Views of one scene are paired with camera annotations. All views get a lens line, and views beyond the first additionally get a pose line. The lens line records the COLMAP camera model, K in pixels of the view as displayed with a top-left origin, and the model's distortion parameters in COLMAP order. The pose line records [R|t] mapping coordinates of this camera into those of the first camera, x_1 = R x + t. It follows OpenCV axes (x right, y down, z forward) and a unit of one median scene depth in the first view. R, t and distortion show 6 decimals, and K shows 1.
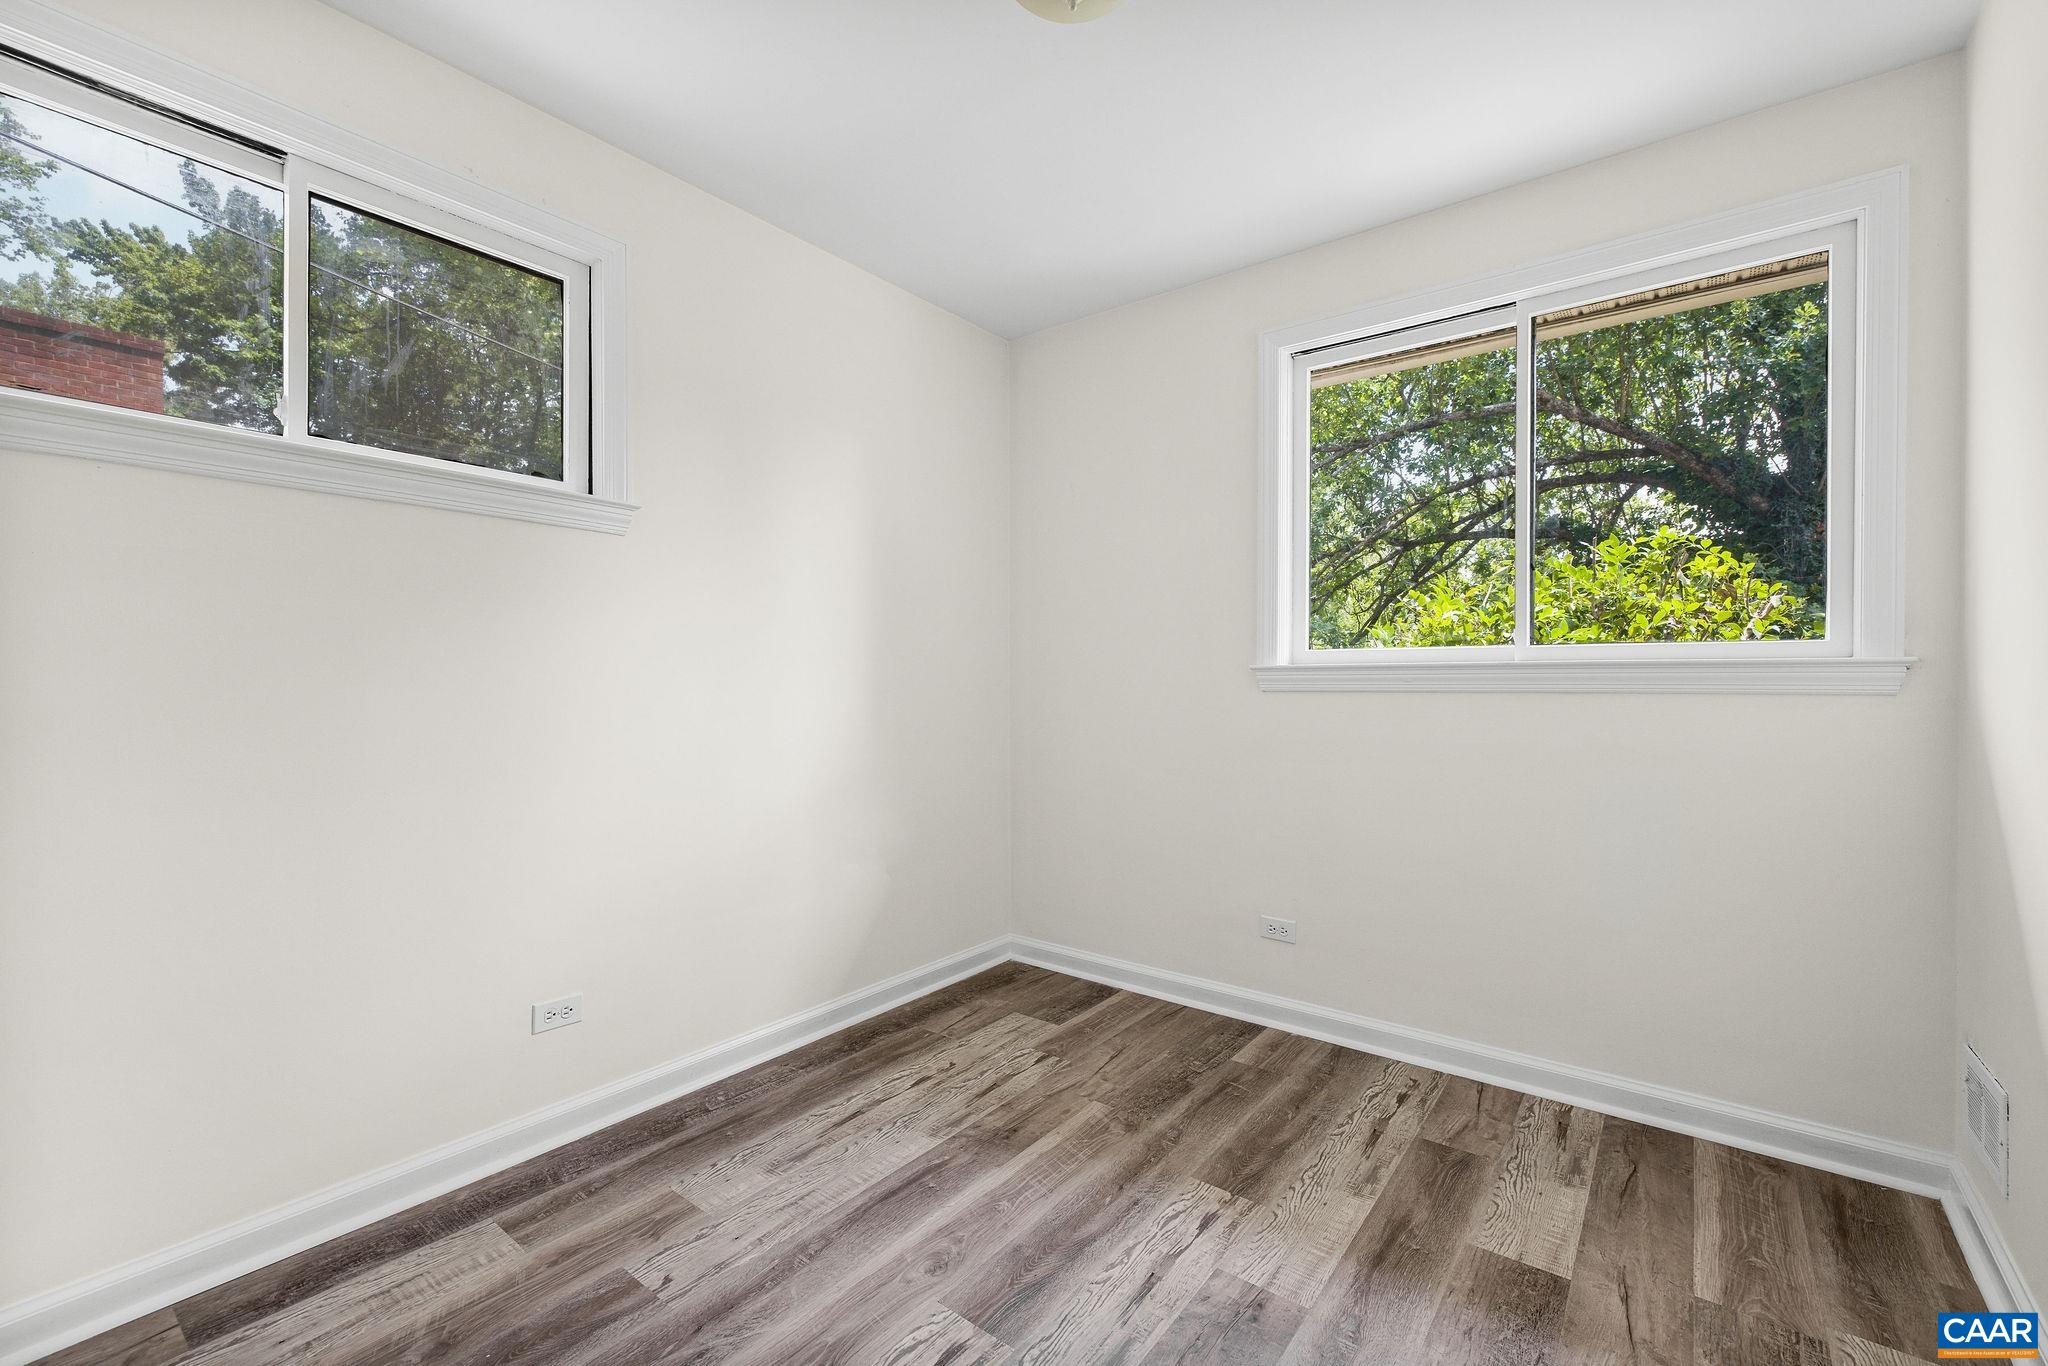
lens RADIAL K [[865.5, 0, 1022.7], [0, 865.5, 678.0], [0, 0, 1]] dist [0.001243, 0.000007]
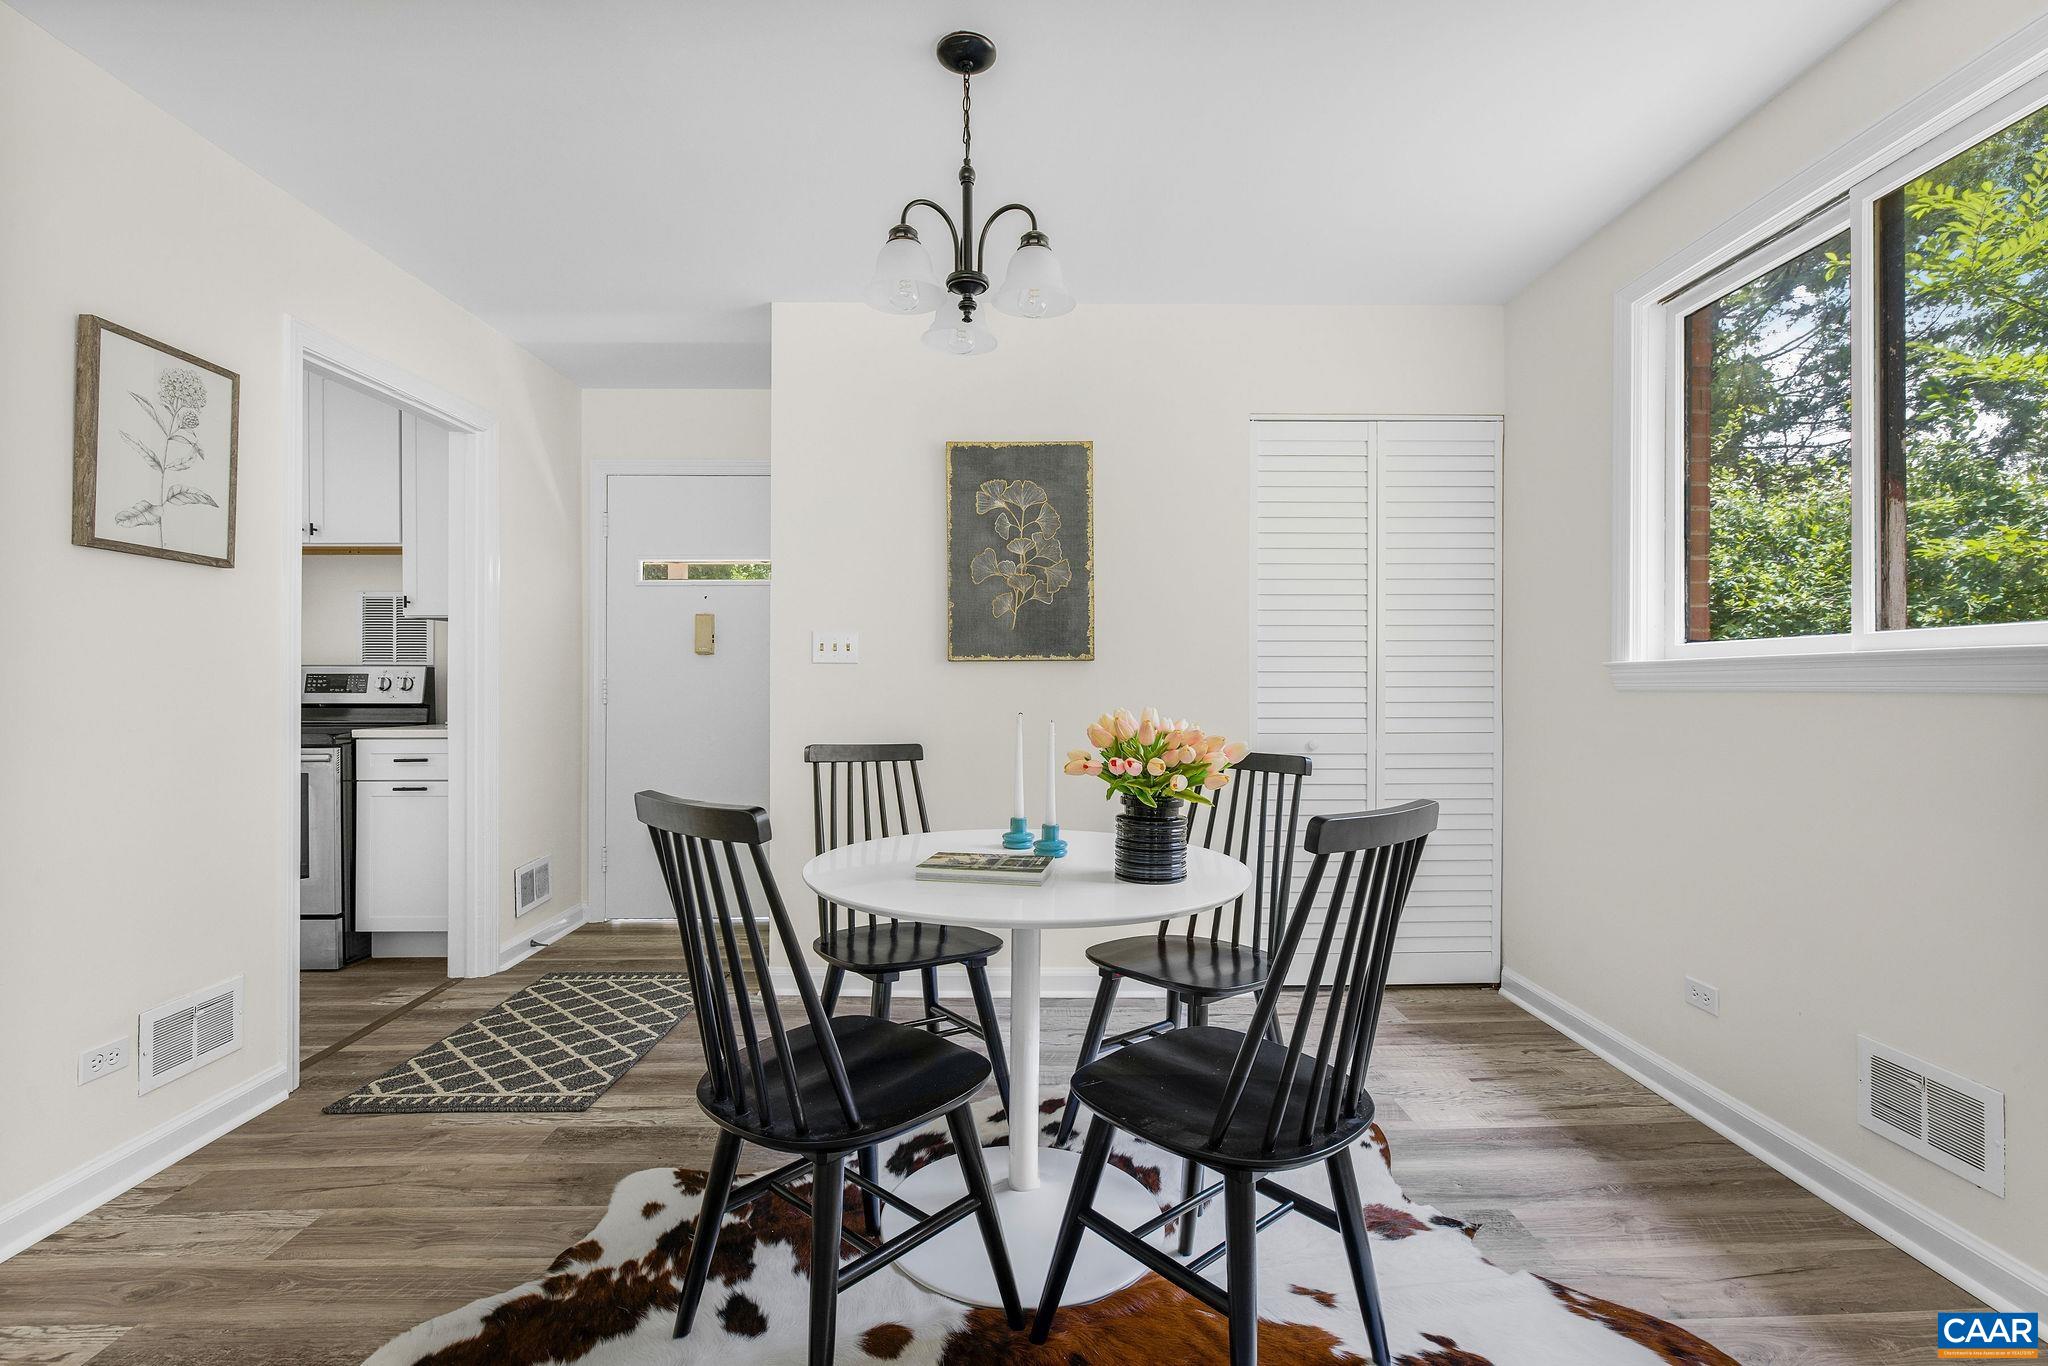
lens RADIAL K [[950.4, 0, 1028.2], [0, 950.4, 681.8], [0, 0, 1]] dist [-0.002786, -0.000065]
pose [[0.627767, -0.002479, -0.778398, 0.768046], [0.002488, 0.999996, -0.001178, 0.004649], [0.778398, -0.001197, 0.627771, -0.098336]]
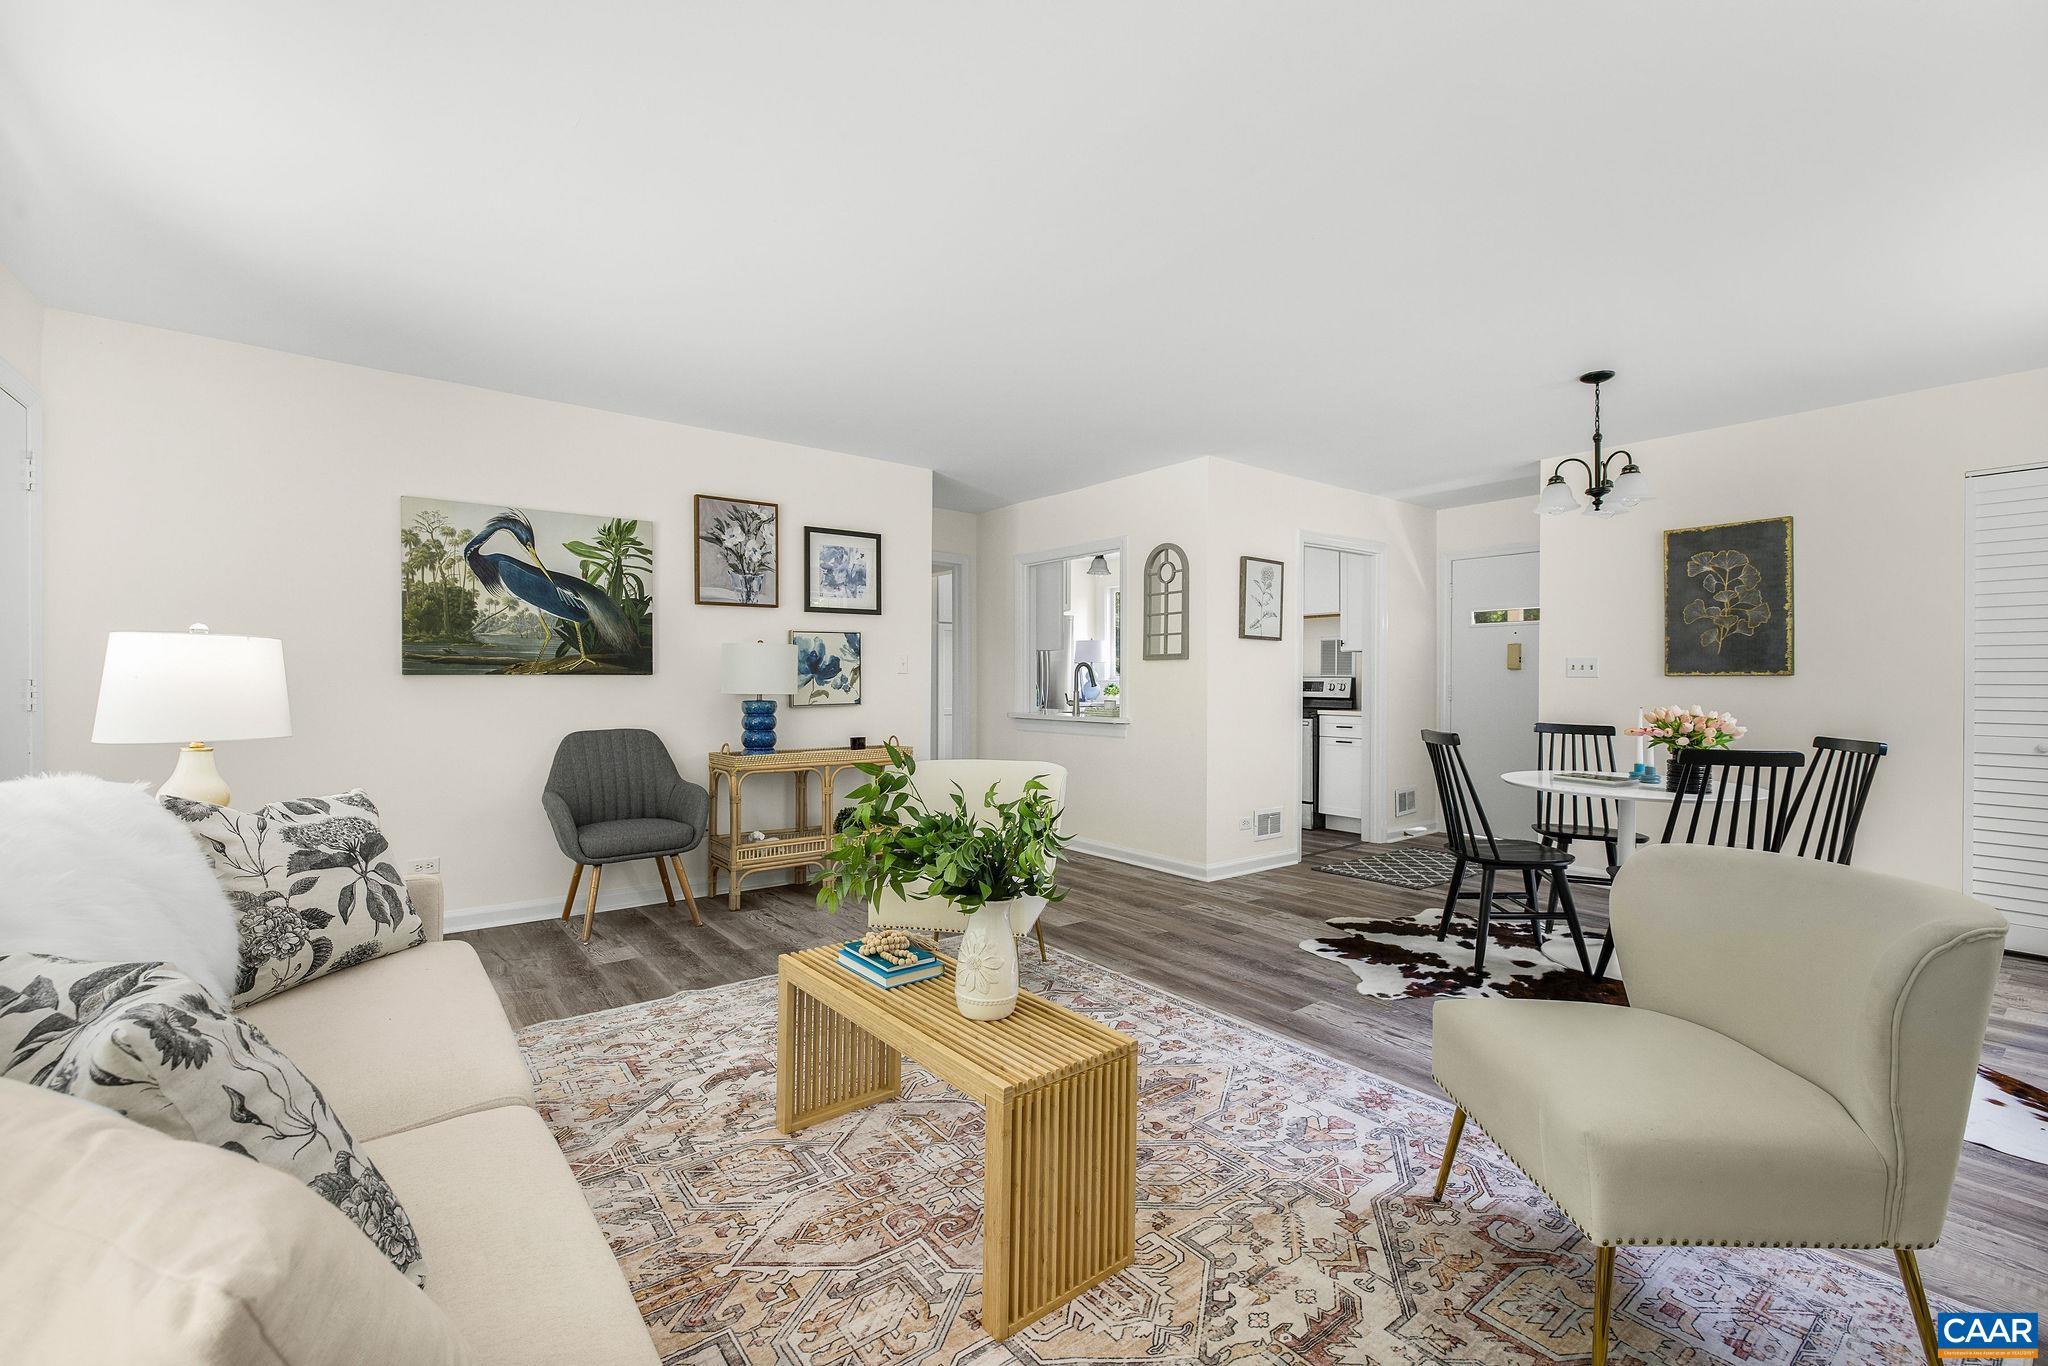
lens RADIAL K [[865.5, 0, 1022.7], [0, 865.5, 678.0], [0, 0, 1]] dist [0.001243, 0.000007]
pose [[-0.246350, -0.007731, -0.969150, 1.827239], [-0.005843, 0.999962, -0.006492, -0.002397], [0.969163, 0.004063, -0.246386, -0.221443]]
